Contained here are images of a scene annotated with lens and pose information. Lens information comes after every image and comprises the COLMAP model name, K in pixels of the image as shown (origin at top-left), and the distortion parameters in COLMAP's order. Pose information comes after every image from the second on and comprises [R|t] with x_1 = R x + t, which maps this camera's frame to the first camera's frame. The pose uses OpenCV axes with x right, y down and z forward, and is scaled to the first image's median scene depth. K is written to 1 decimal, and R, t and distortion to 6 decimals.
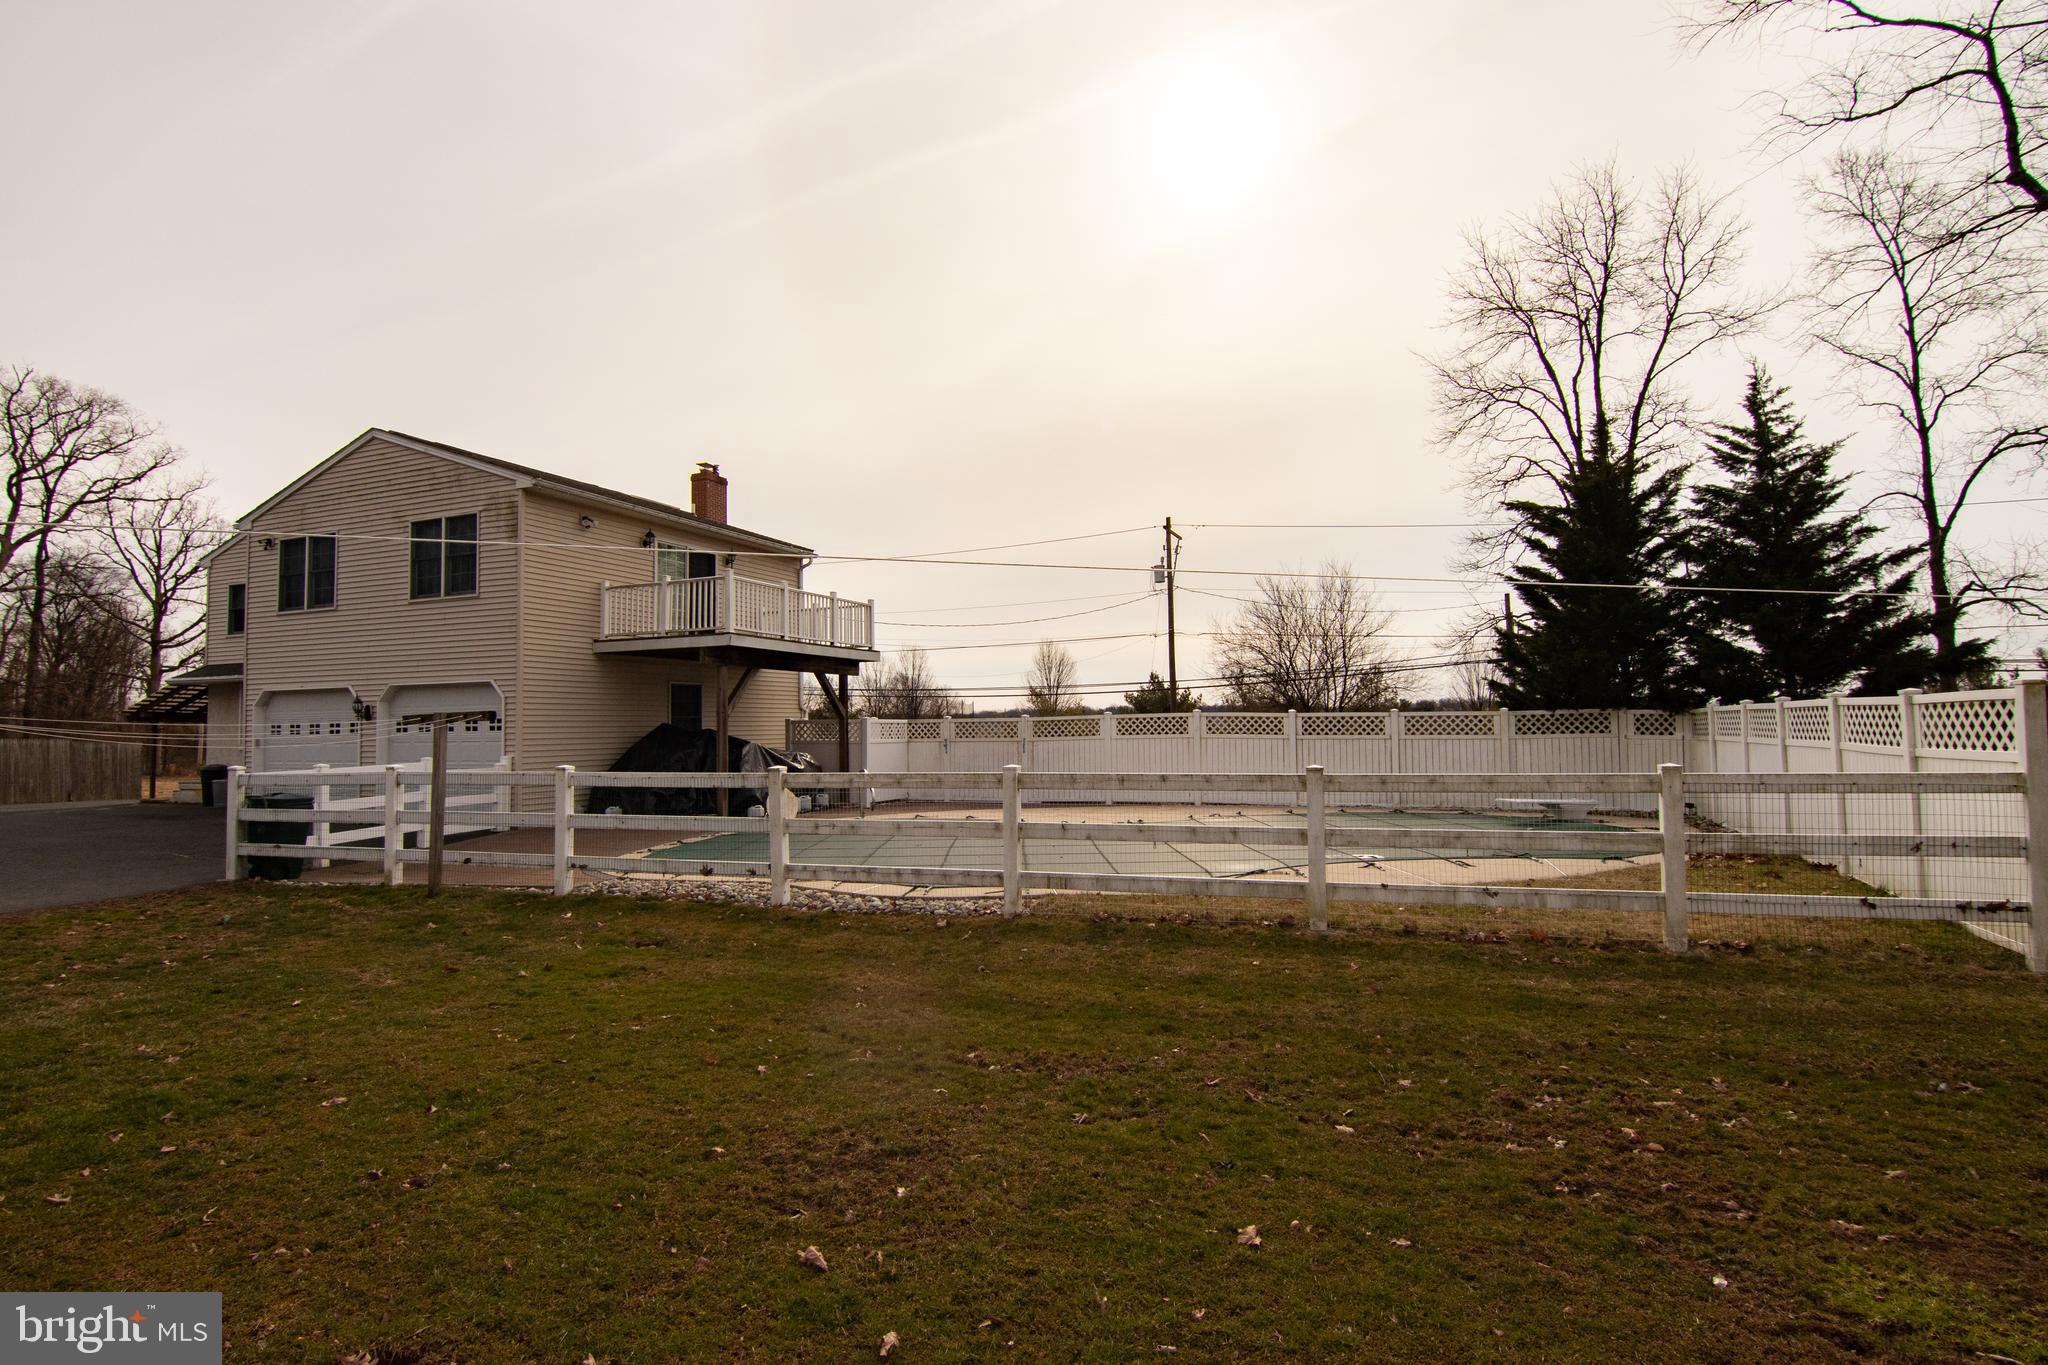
lens RADIAL K [[1047.5, 0, 1016.5], [0, 1047.5, 674.3], [0, 0, 1]] dist [-0.014215, -0.001509]
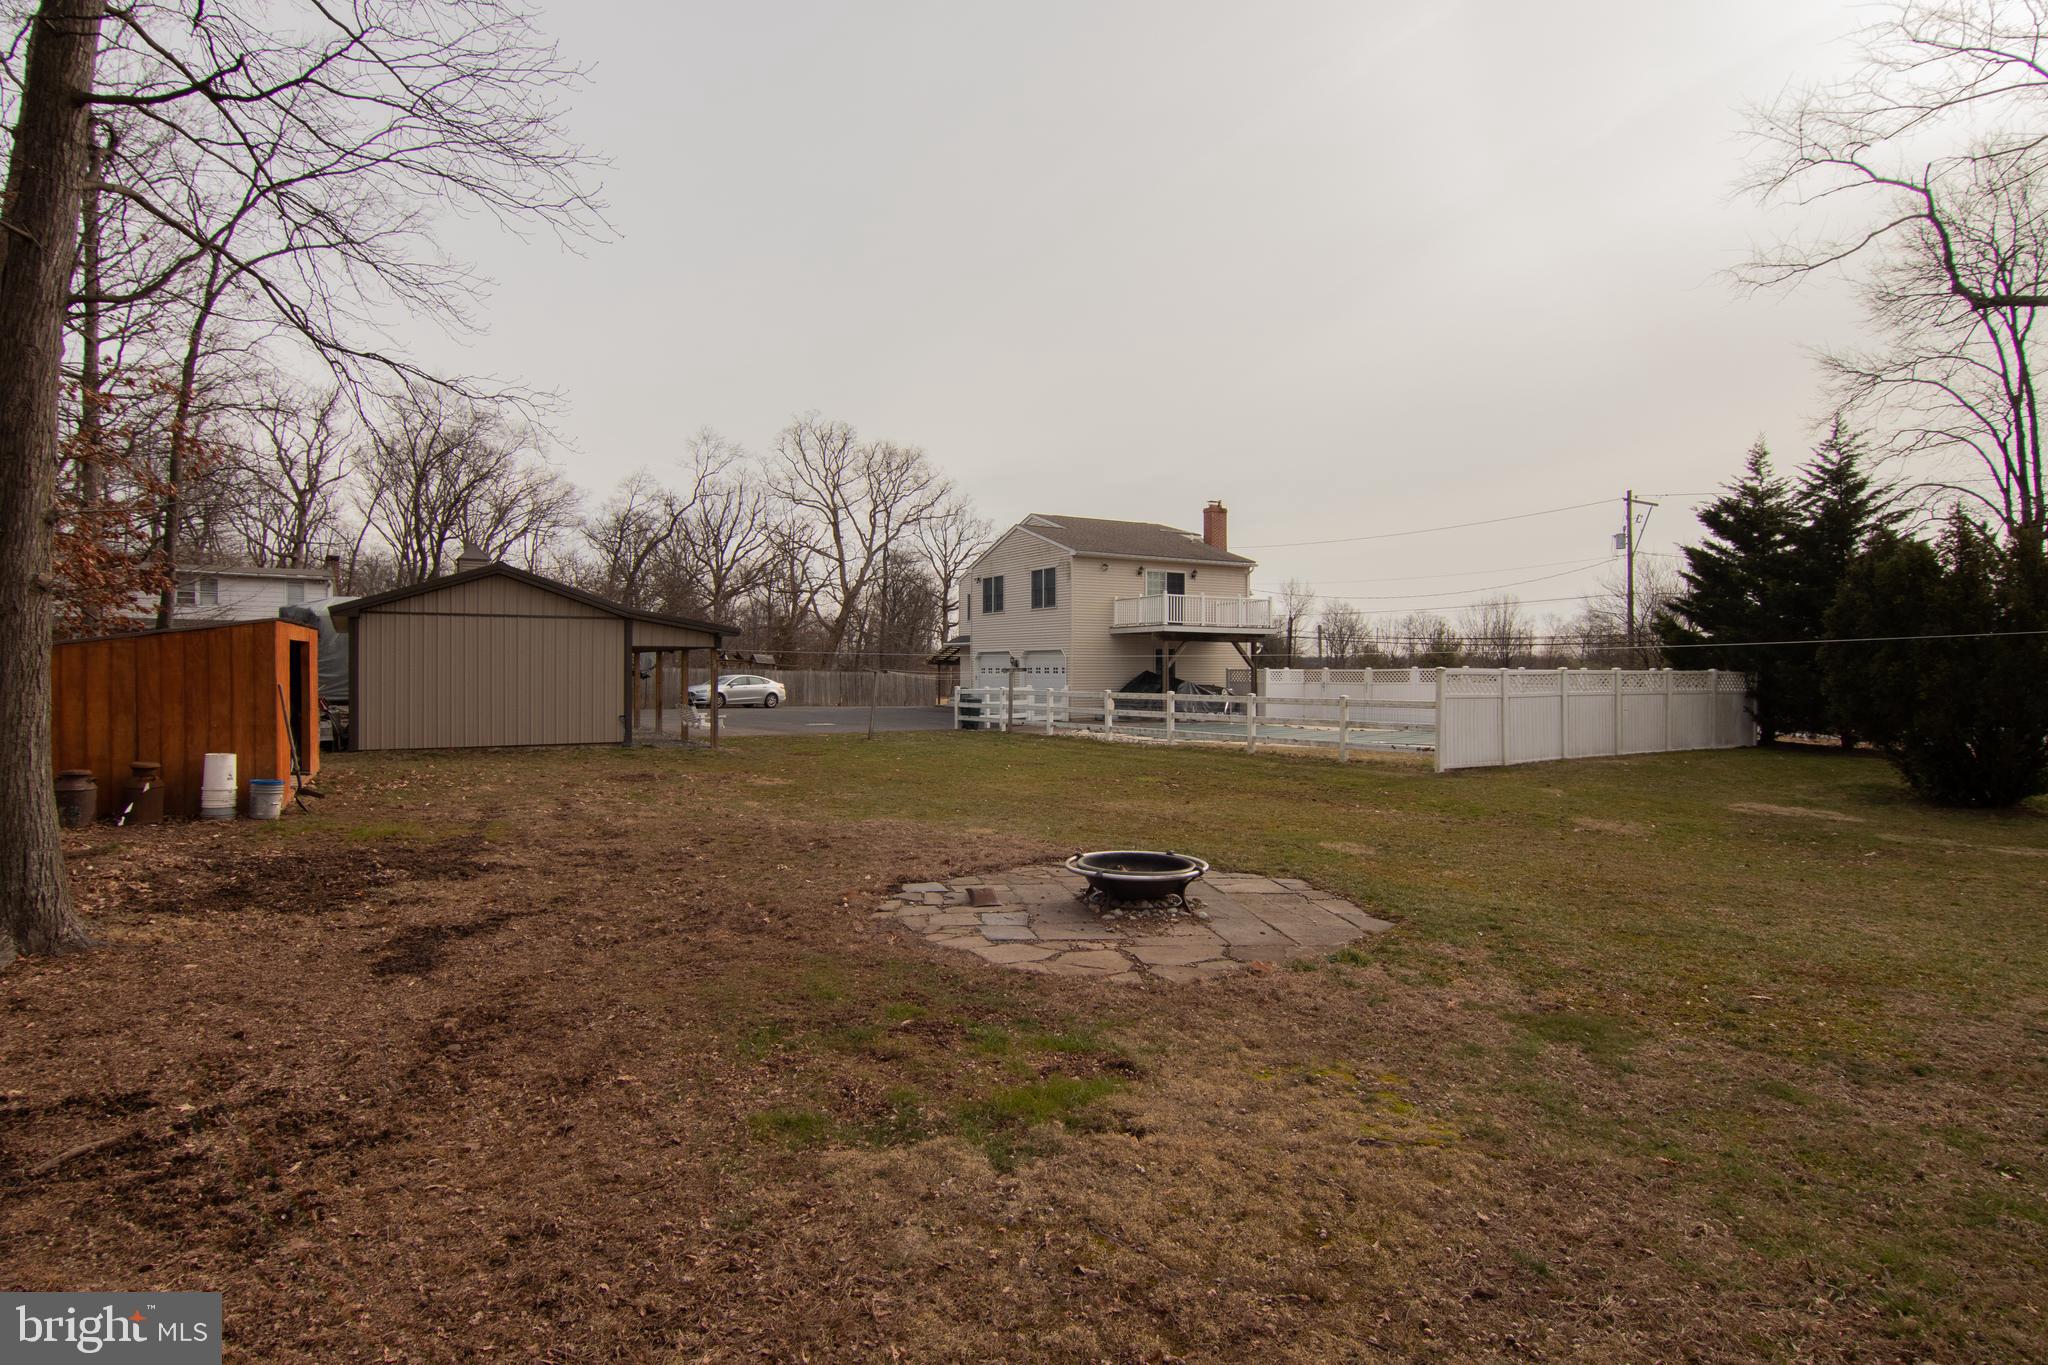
lens RADIAL K [[1080.5, 0, 1021.4], [0, 1080.5, 693.8], [0, 0, 1]] dist [-0.013815, -0.001924]
pose [[0.808742, 0.025469, -0.587612, 0.596933], [0.019486, 0.997353, 0.070047, -0.048800], [0.587841, -0.068100, 0.806105, -0.672135]]
